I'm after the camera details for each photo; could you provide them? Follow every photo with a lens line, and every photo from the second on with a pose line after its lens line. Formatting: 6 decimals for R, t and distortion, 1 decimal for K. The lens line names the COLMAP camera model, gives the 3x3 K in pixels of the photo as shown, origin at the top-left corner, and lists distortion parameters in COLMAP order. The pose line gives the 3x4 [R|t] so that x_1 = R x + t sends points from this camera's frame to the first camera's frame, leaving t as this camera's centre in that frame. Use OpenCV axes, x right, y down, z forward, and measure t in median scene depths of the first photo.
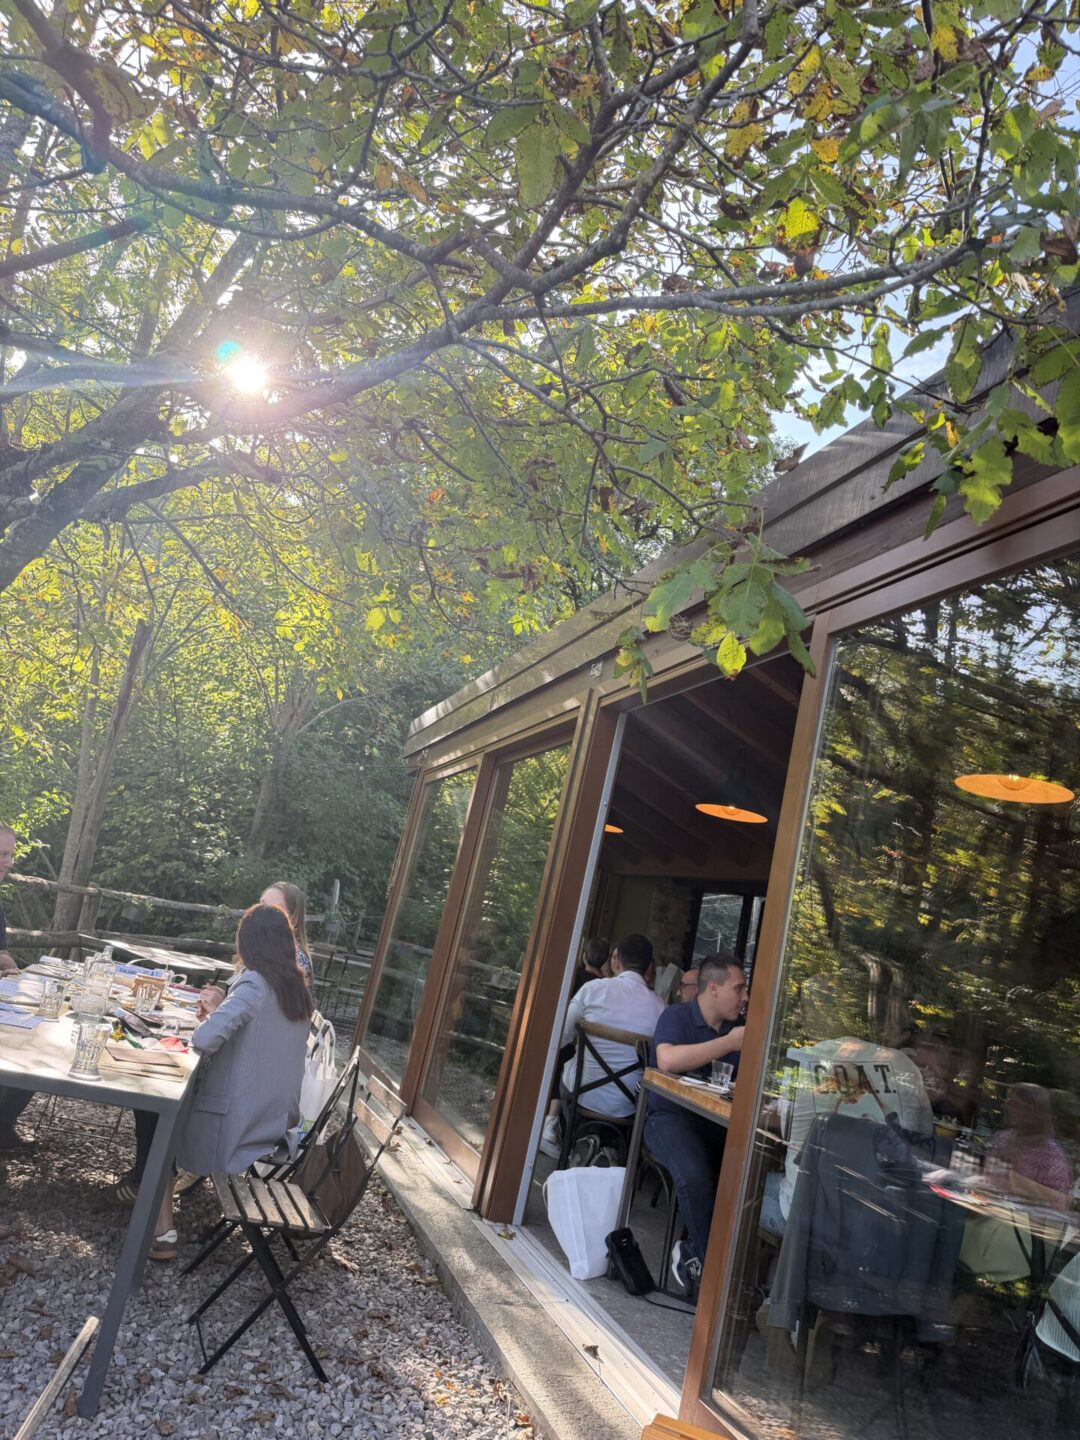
lens RADIAL K [[1020.4, 0, 539.8], [0, 1020.4, 720.8], [0, 0, 1]] dist [-0.008473, -0.001740]
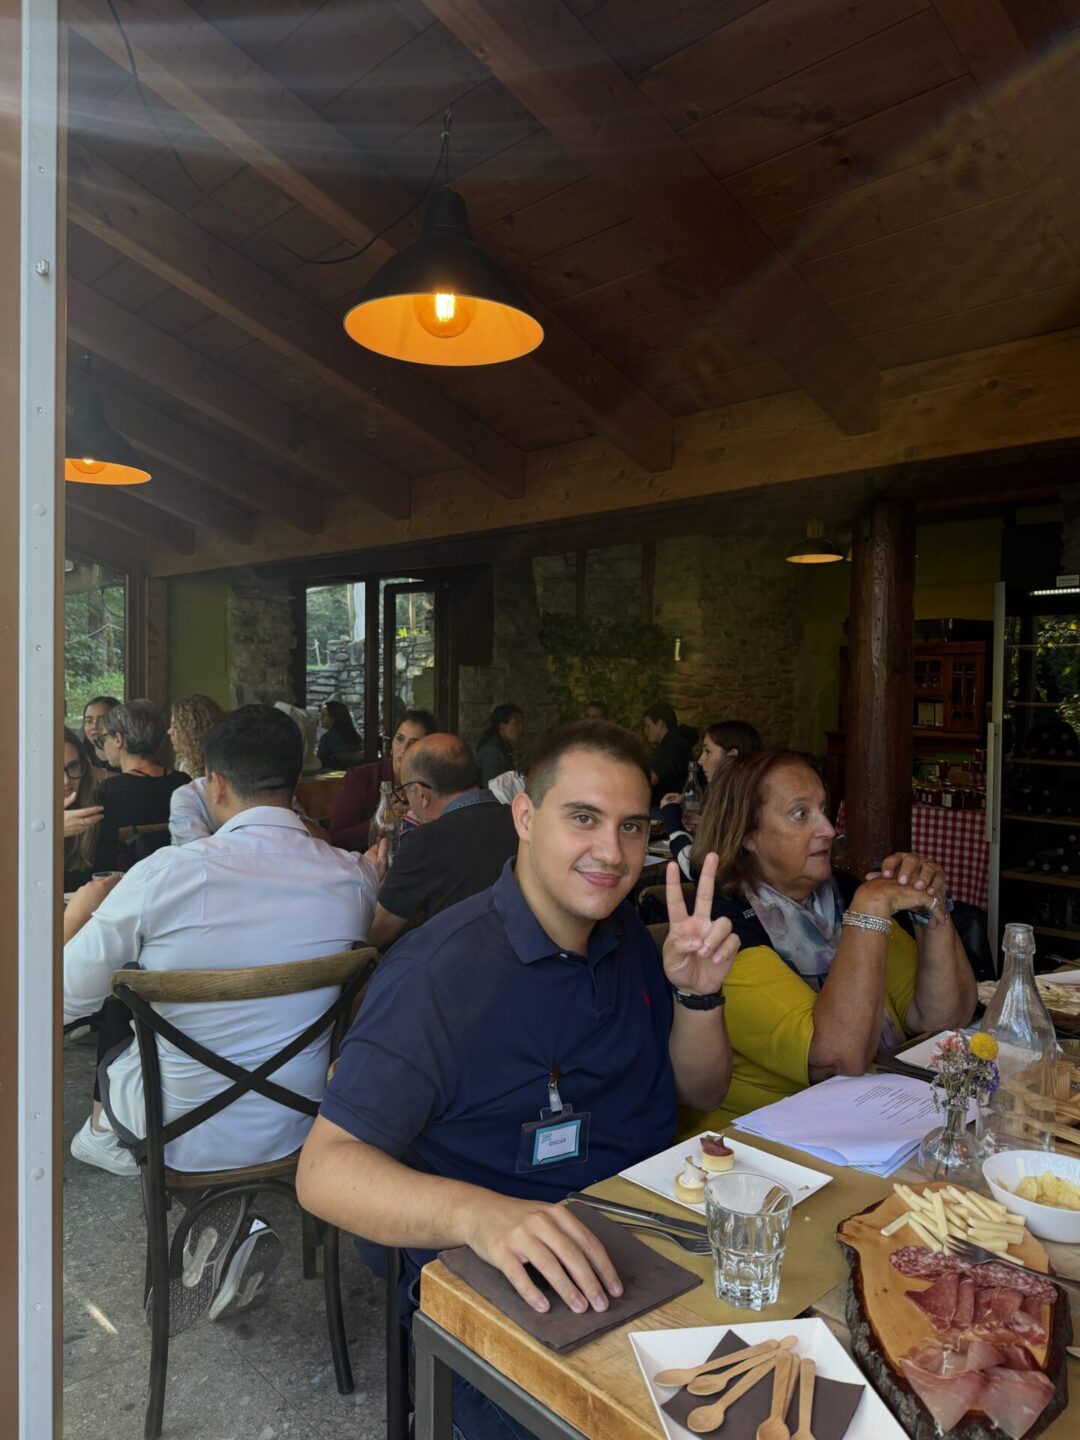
lens RADIAL K [[1020.4, 0, 538.8], [0, 1020.4, 720.1], [0, 0, 1]] dist [-0.008473, -0.001740]
pose [[0.896362, -0.214866, 0.387773, 0.050437], [0.094443, 0.947168, 0.306518, 0.120767], [-0.433147, -0.238128, 0.869298, 0.660272]]
